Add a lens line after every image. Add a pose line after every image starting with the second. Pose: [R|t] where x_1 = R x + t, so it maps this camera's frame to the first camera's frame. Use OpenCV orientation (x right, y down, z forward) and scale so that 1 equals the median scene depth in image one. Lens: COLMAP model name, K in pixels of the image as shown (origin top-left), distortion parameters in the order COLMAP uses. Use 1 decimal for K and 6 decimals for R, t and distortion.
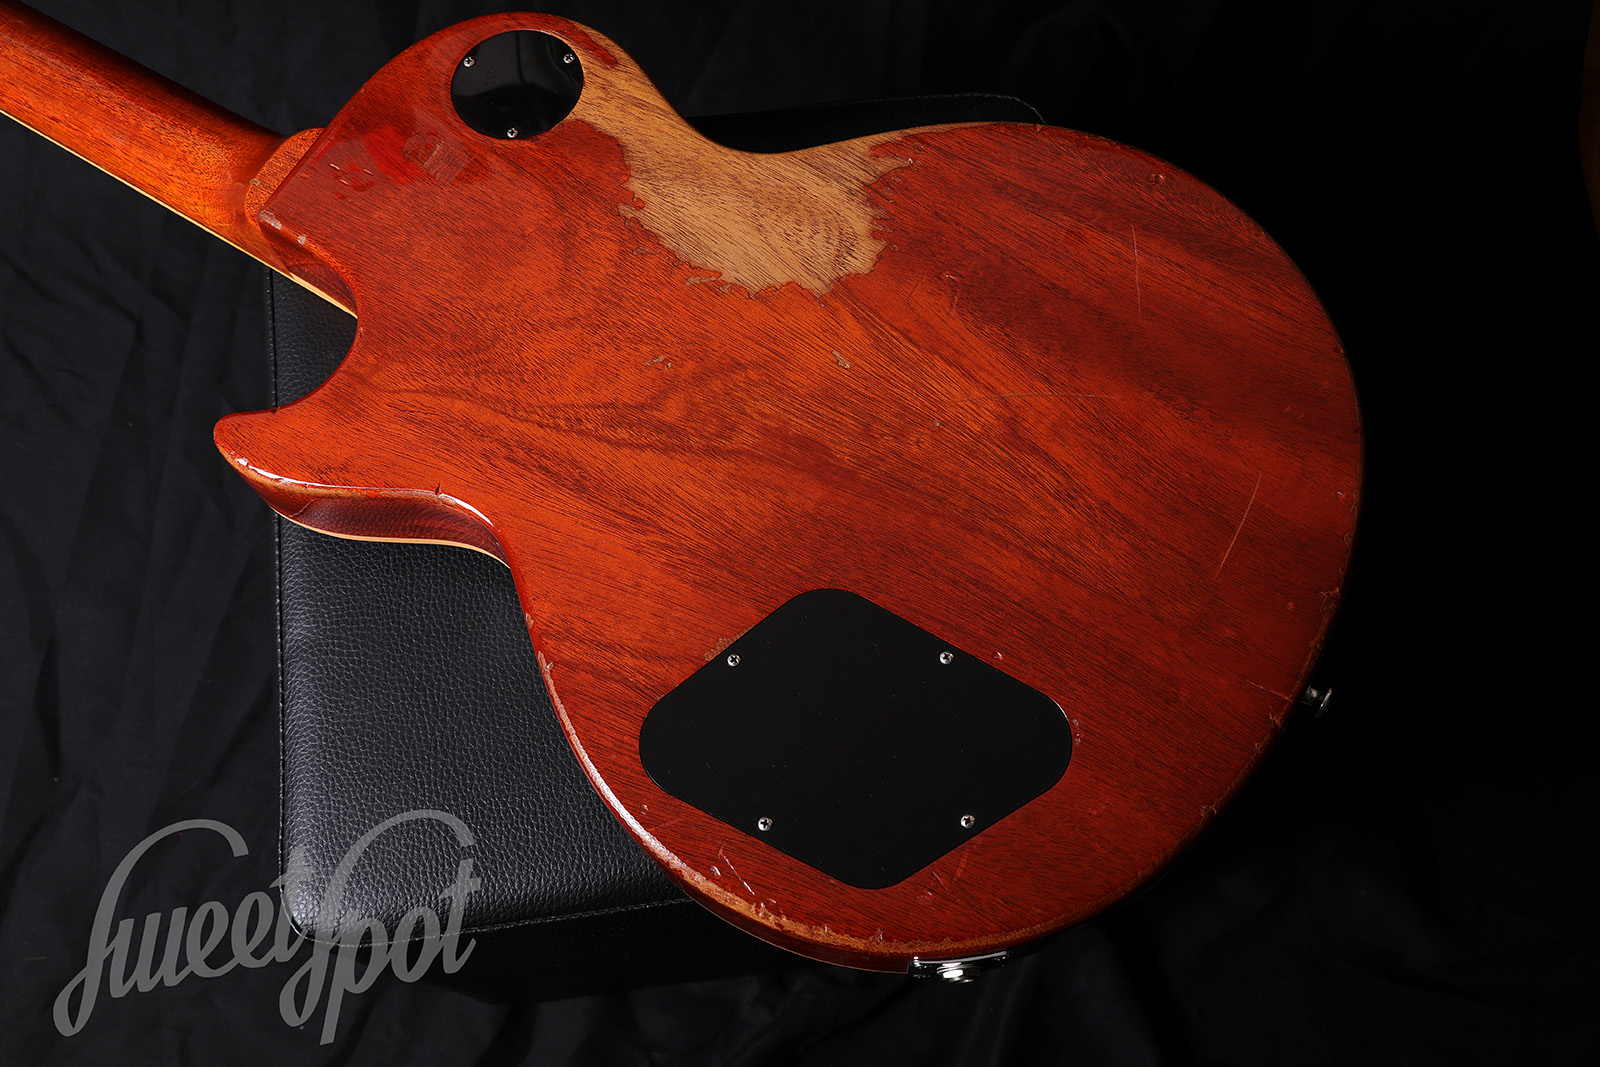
lens RADIAL K [[1591.0, 0, 800.0], [0, 1591.0, 533.5], [0, 0, 1]] dist [-0.045761, 0.144155]
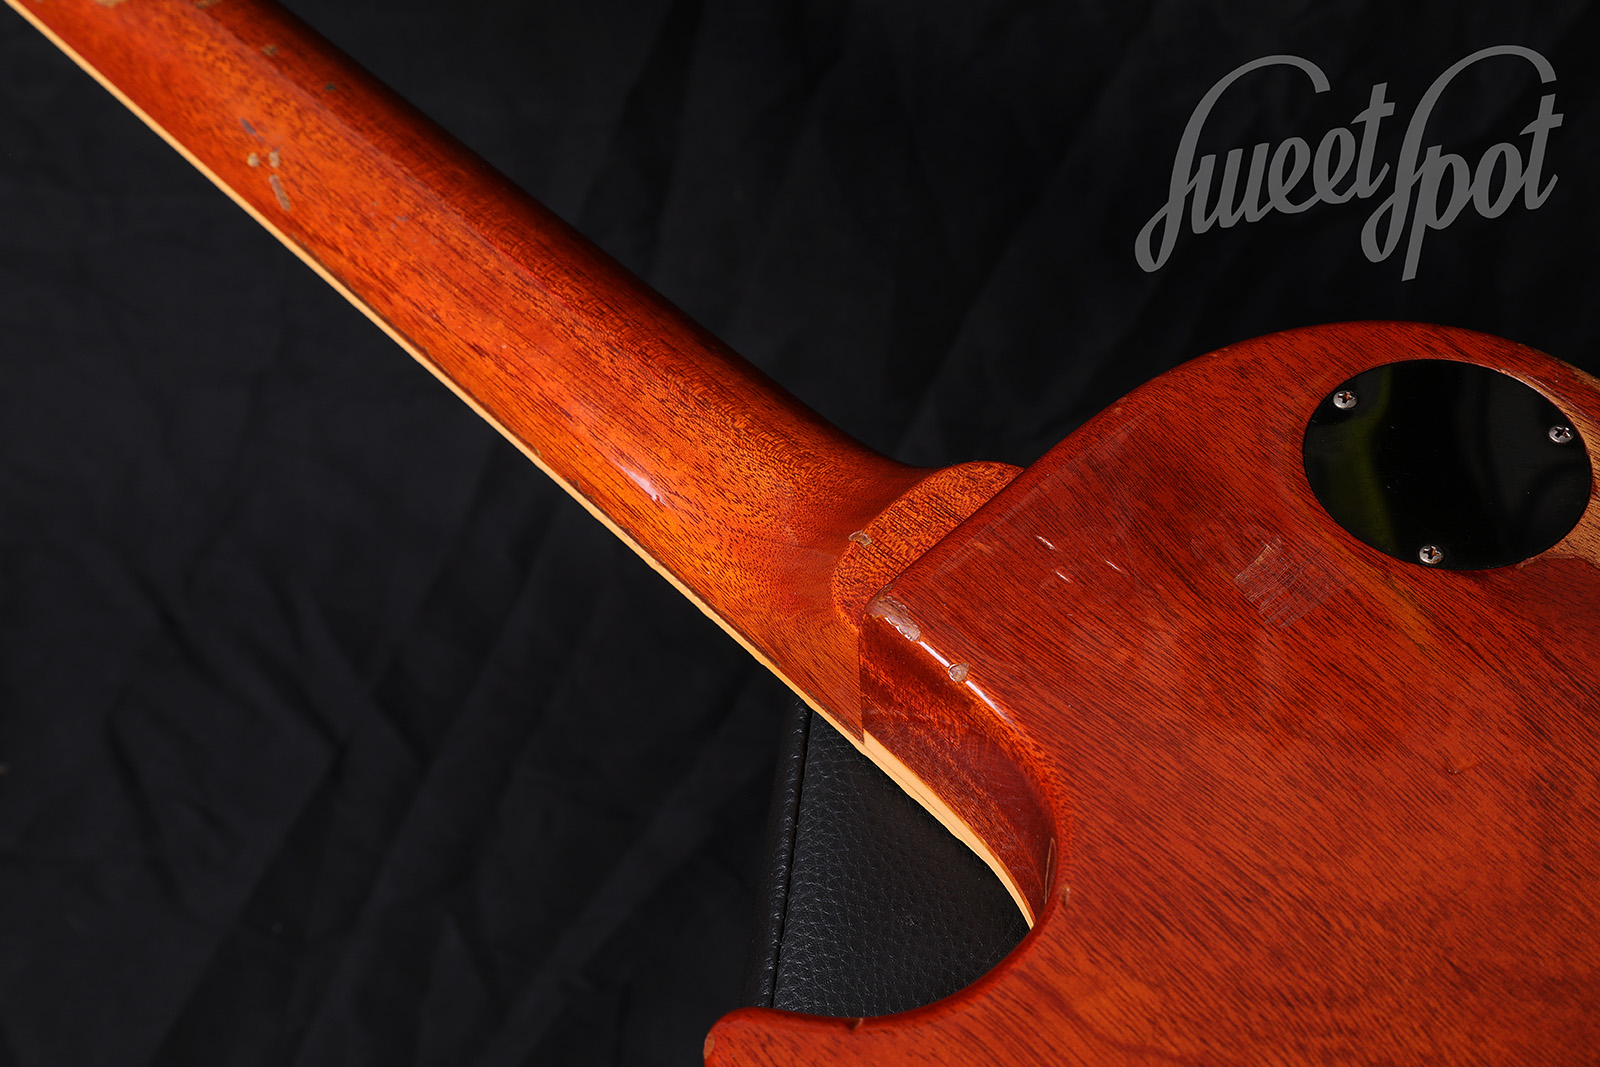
lens RADIAL K [[2470.5, 0, 800.0], [0, 2470.5, 533.5], [0, 0, 1]] dist [0.144987, -0.110811]
pose [[0.967163, 0.208041, -0.145998, -0.270505], [-0.241244, 0.932227, -0.269730, -0.014402], [0.079988, 0.296094, 0.951804, 0.294785]]
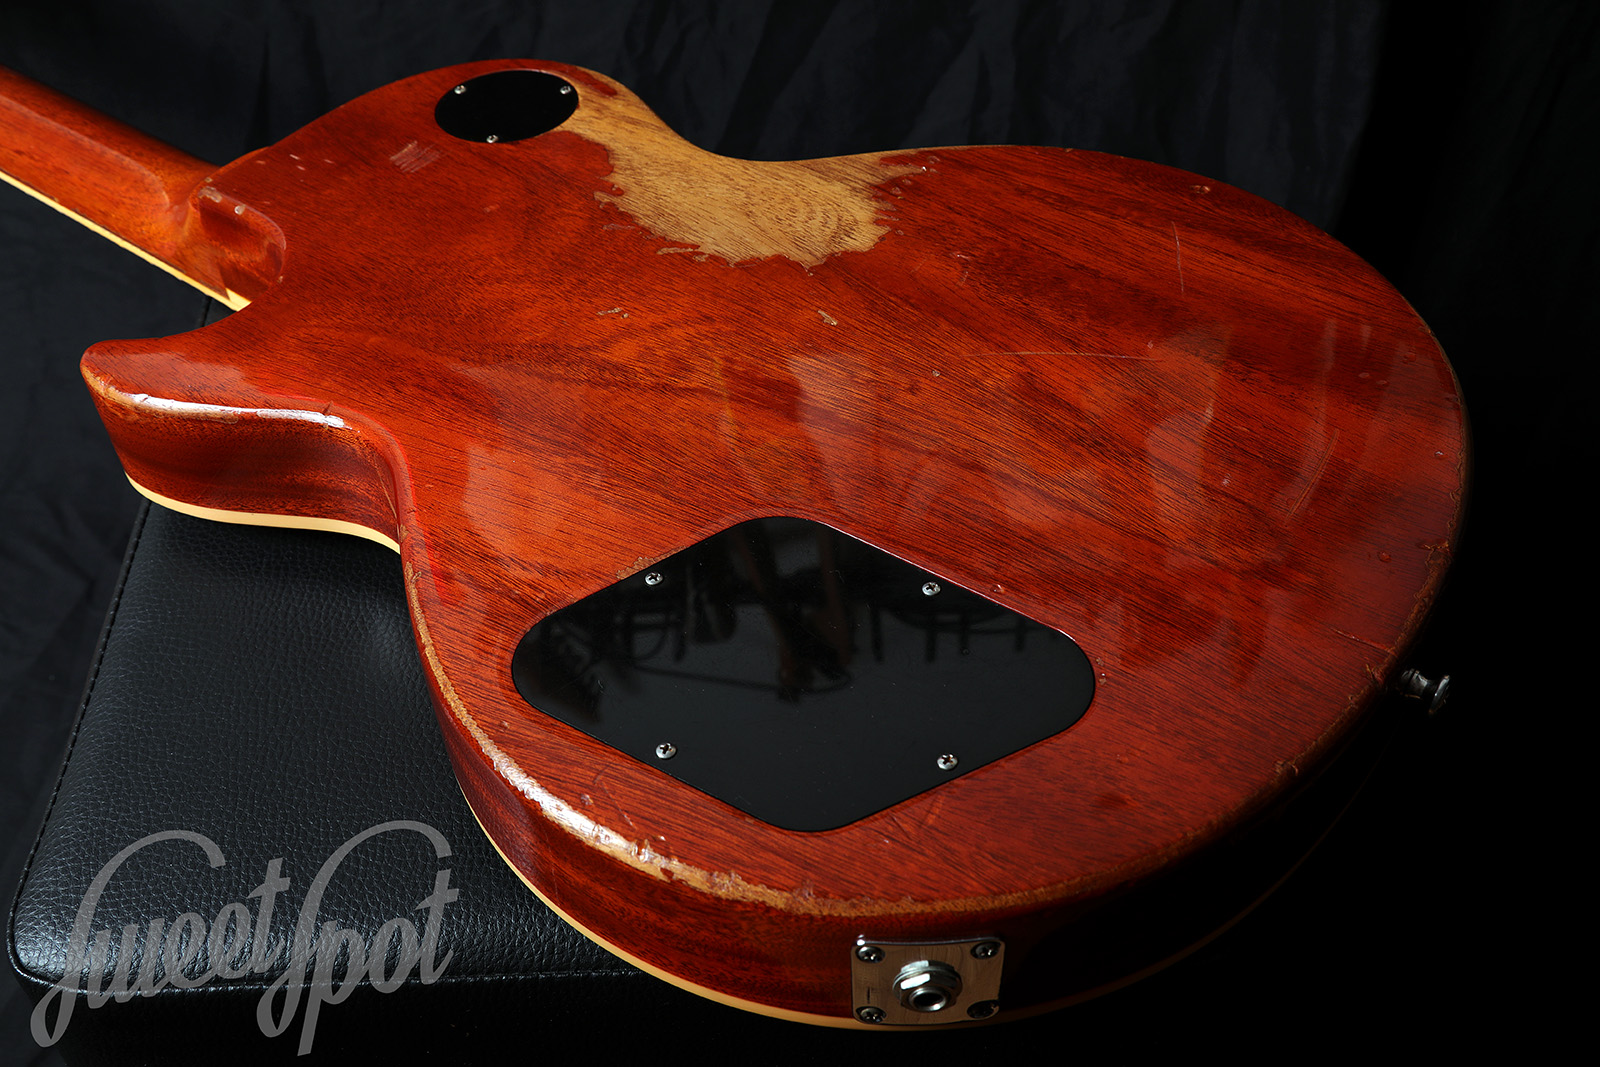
lens RADIAL K [[1642.9, 0, 800.0], [0, 1642.9, 533.5], [0, 0, 1]] dist [-0.050191, 0.185887]
pose [[0.996641, 0.063938, -0.051164, 0.062260], [-0.079307, 0.909277, -0.408564, 0.346396], [0.020400, 0.411250, 0.911294, 0.248333]]
